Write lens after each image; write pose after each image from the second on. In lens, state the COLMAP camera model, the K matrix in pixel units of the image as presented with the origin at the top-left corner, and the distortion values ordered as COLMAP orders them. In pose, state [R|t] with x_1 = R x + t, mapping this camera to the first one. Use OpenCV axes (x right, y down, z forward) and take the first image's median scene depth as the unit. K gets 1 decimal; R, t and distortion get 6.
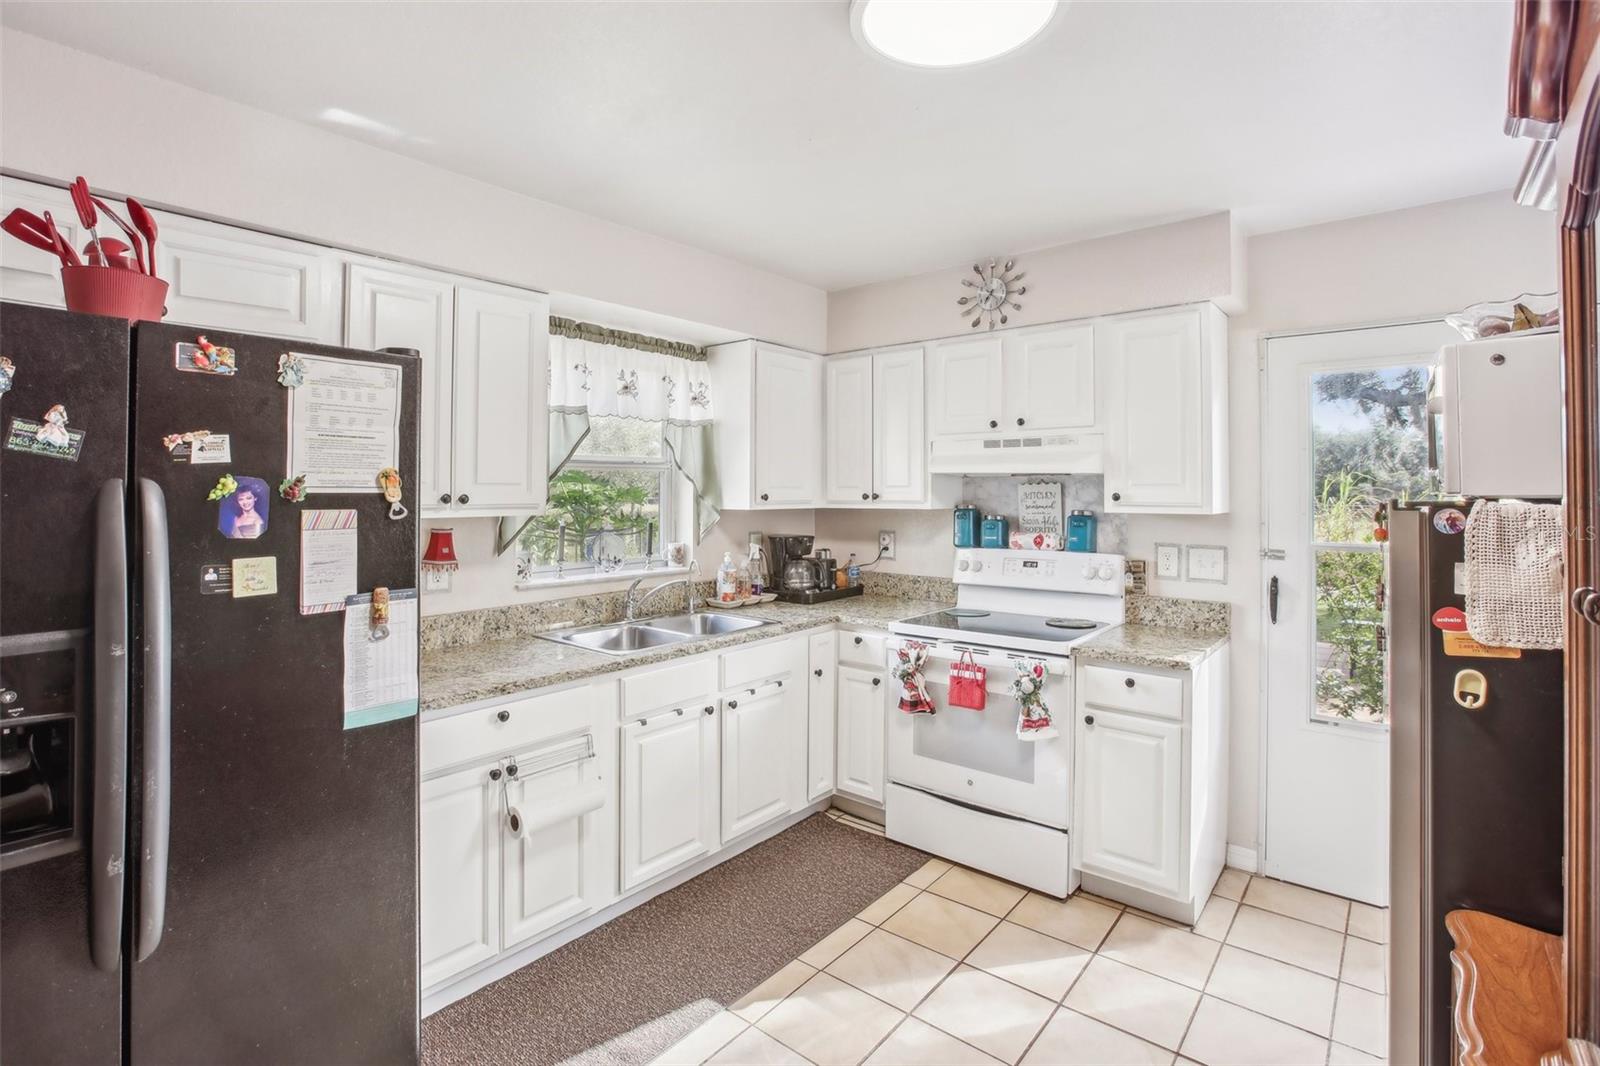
lens RADIAL K [[745.4, 0, 797.5], [0, 745.4, 491.8], [0, 0, 1]] dist [-0.040287, 0.010116]
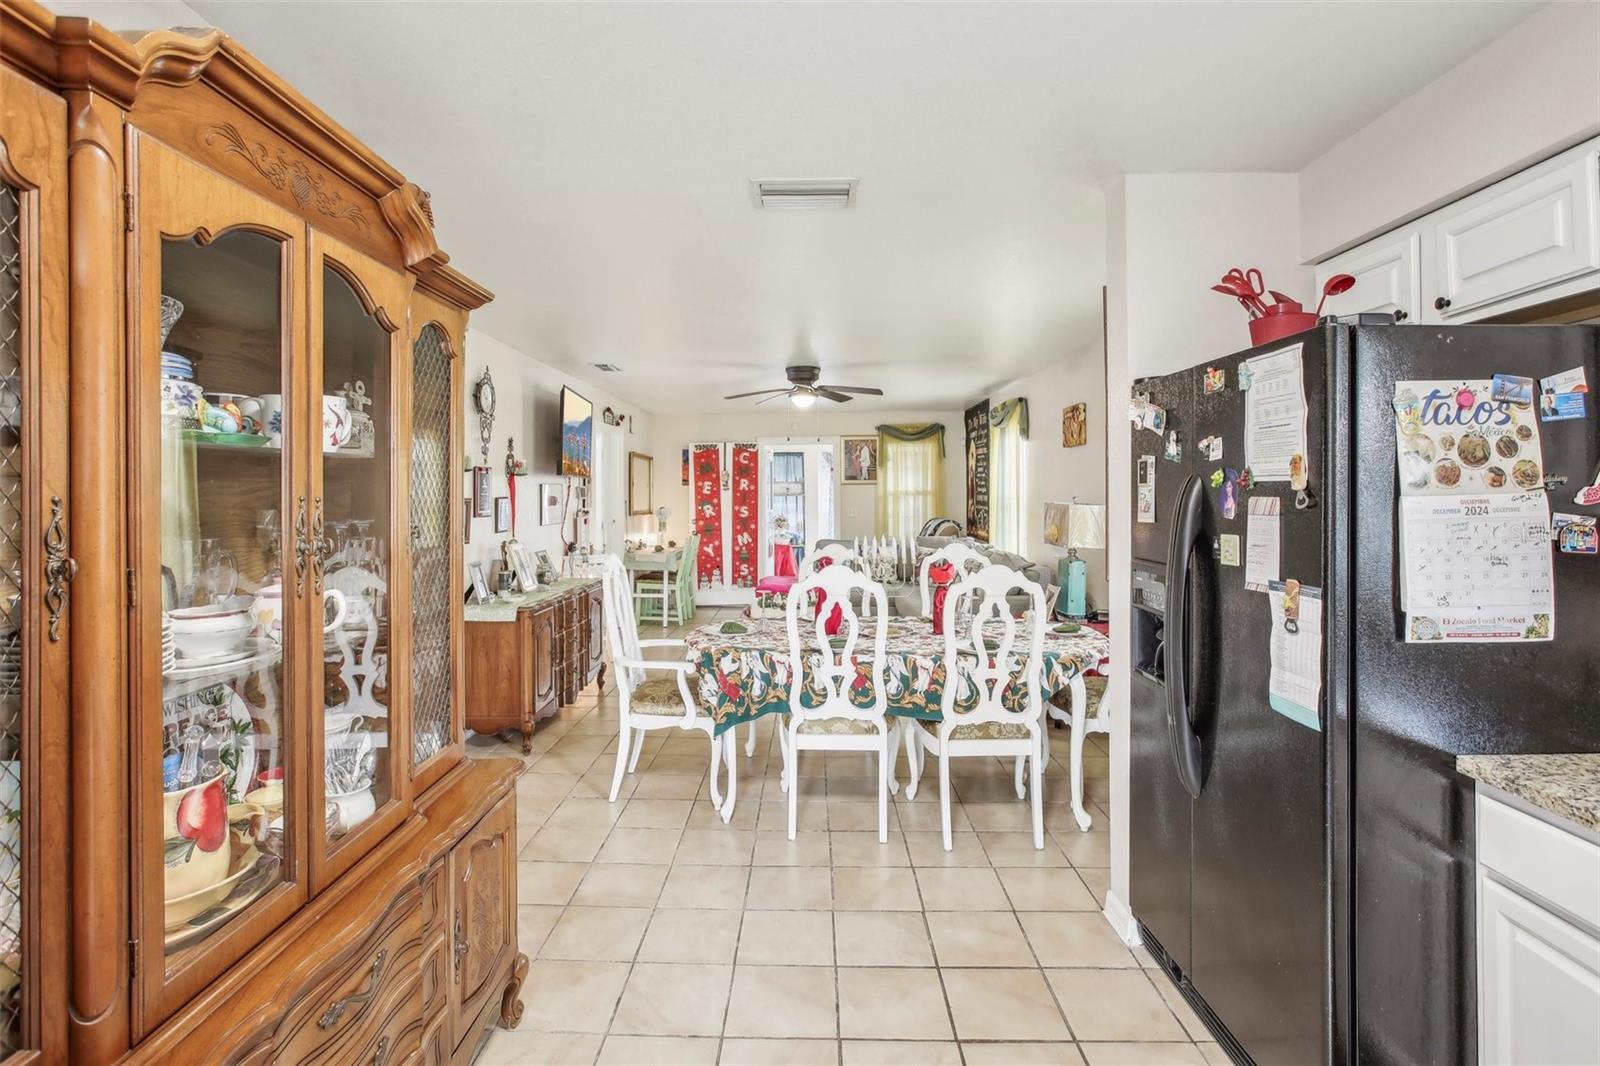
lens RADIAL K [[767.6, 0, 796.2], [0, 767.6, 485.4], [0, 0, 1]] dist [-0.044108, 0.012331]
pose [[-0.774839, -0.000203, -0.632158, 0.311562], [0.008058, 0.999916, -0.010197, 0.006981], [0.632107, -0.012995, -0.774772, 0.754369]]
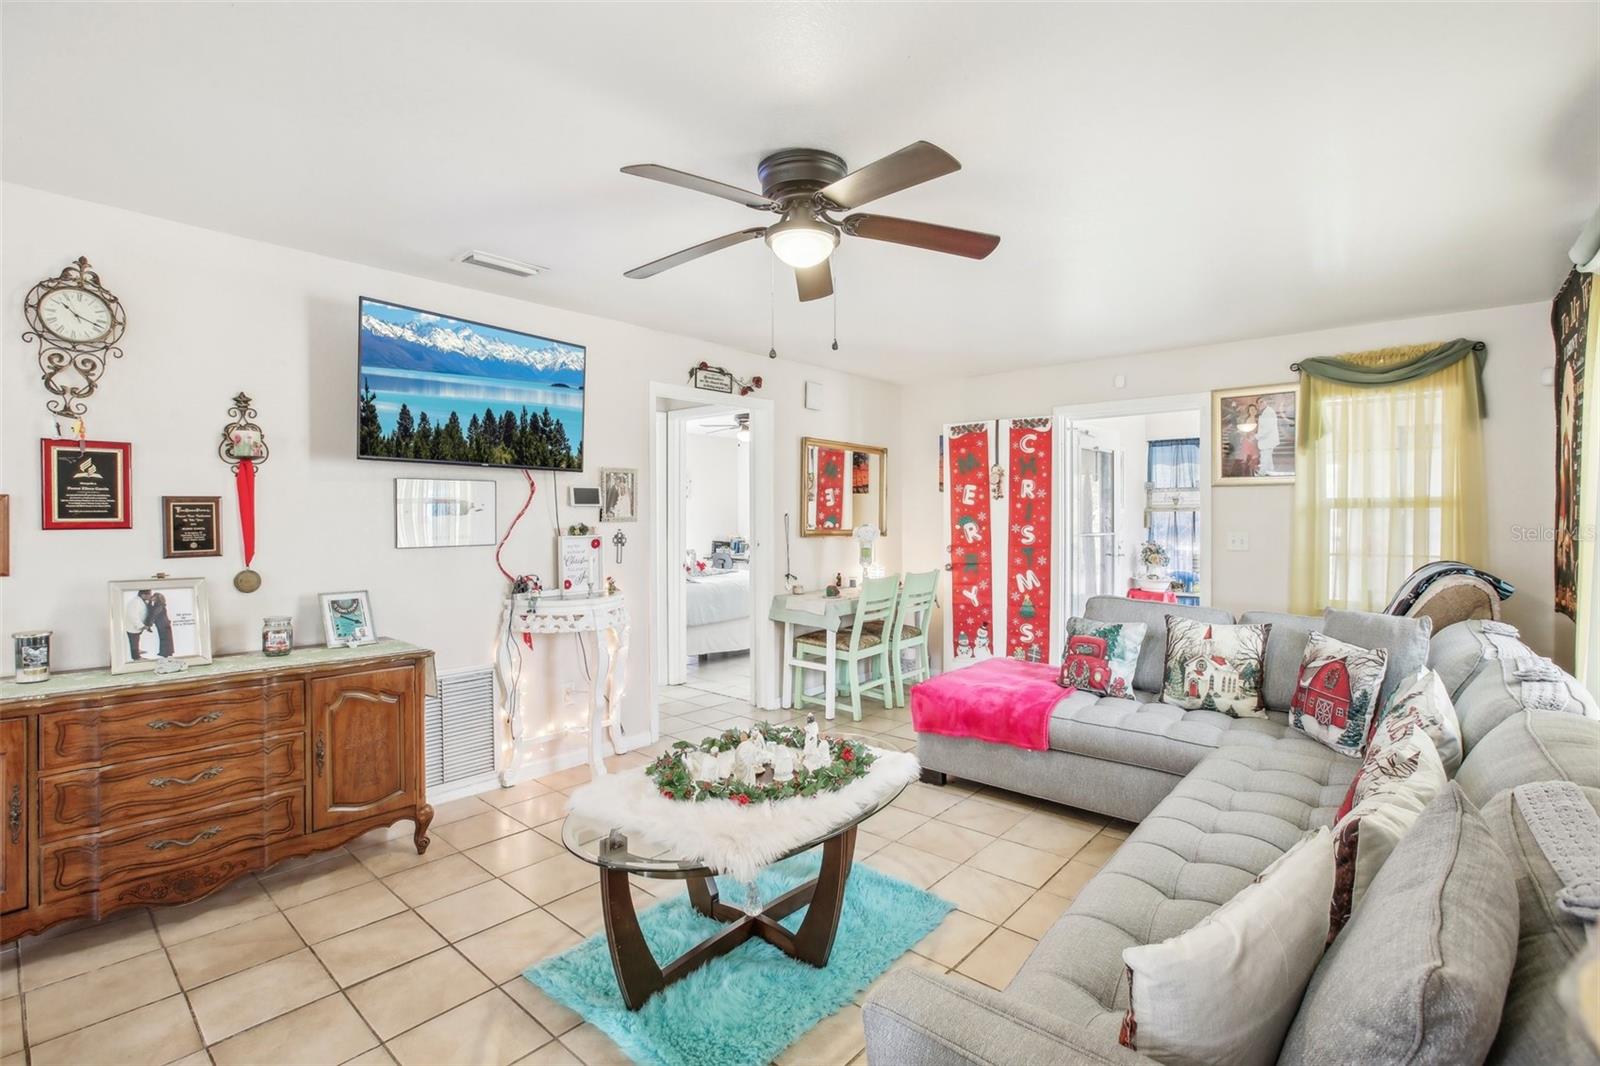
lens RADIAL K [[748.1, 0, 791.6], [0, 748.1, 531.2], [0, 0, 1]] dist [-0.055003, 0.033188]
pose [[-0.999974, 0.001691, 0.006964, -1.014711], [0.001849, 0.999740, 0.022747, 0.030623], [-0.006923, 0.022759, -0.999717, -0.058039]]
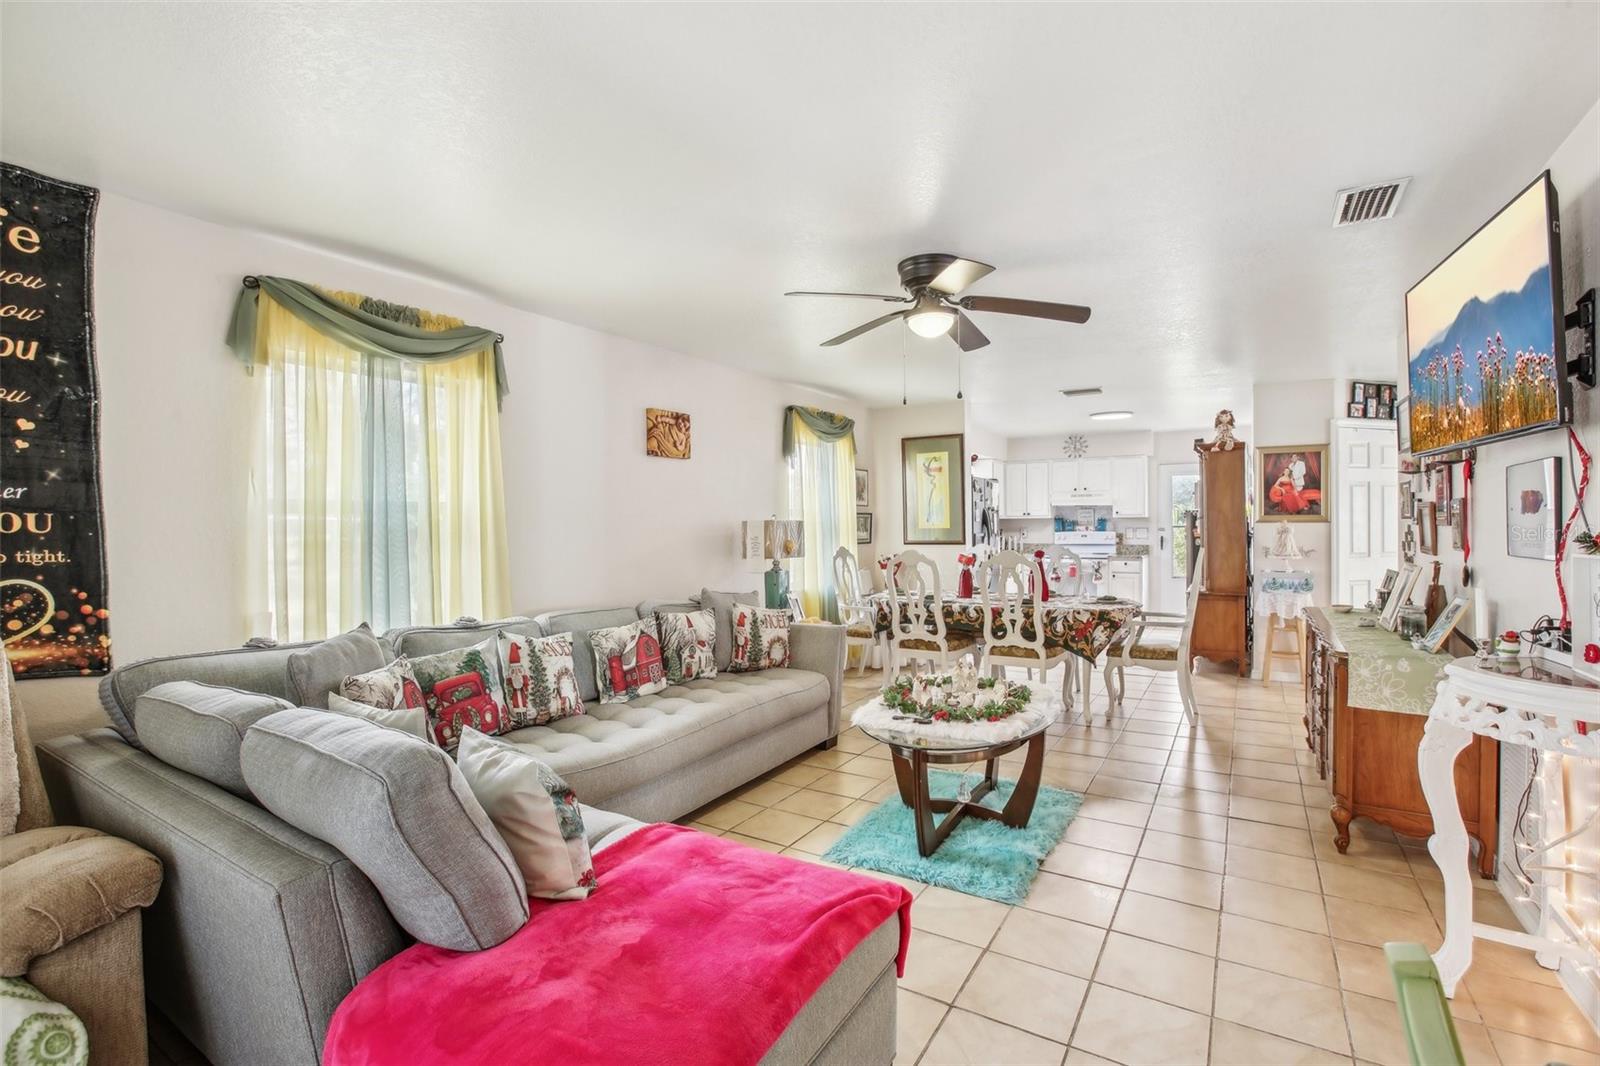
lens RADIAL K [[748.1, 0, 791.6], [0, 748.1, 531.2], [0, 0, 1]] dist [-0.055003, 0.033188]
pose [[0.988876, -0.007652, 0.148546, -1.387917], [0.005837, 0.999903, 0.012656, 0.036197], [-0.148628, -0.011648, 0.988825, -1.903122]]
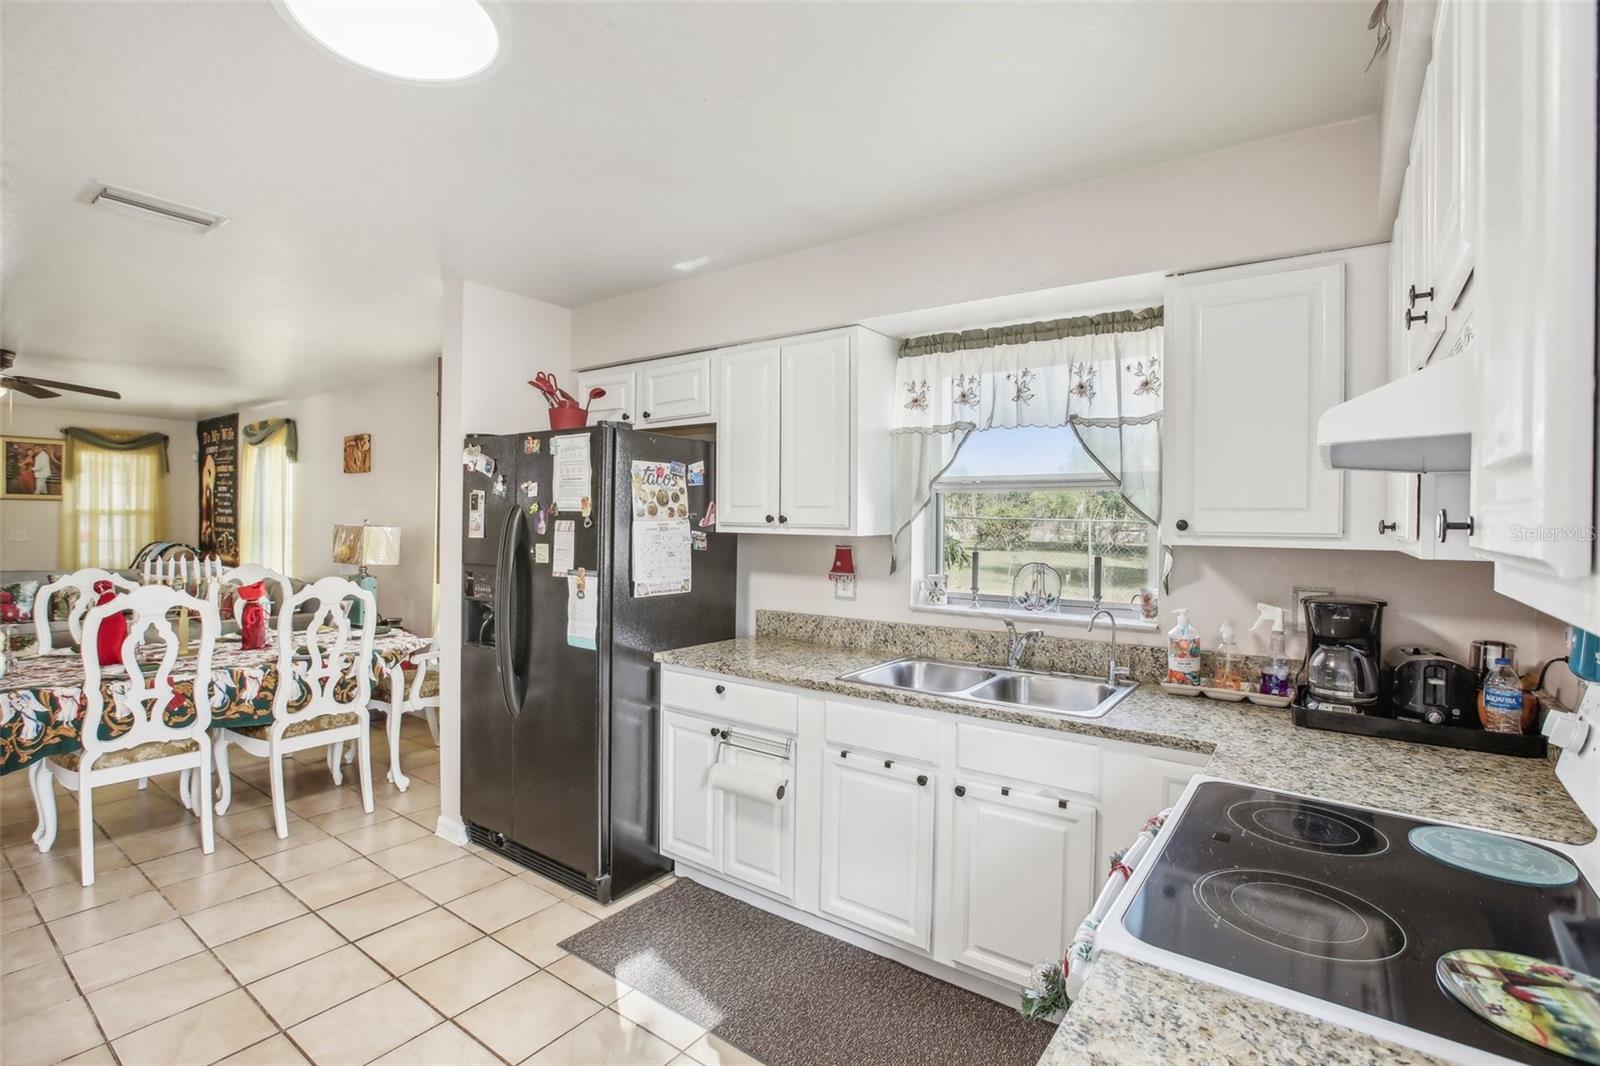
lens RADIAL K [[735.7, 0, 800.0], [0, 735.7, 533.0], [0, 0, 1]] dist [-0.021325, 0.000008]
pose [[0.079806, 0.017541, -0.996656, 0.635583], [-0.012924, 0.999779, 0.016561, 0.009307], [0.996727, 0.011559, 0.080015, 0.758203]]
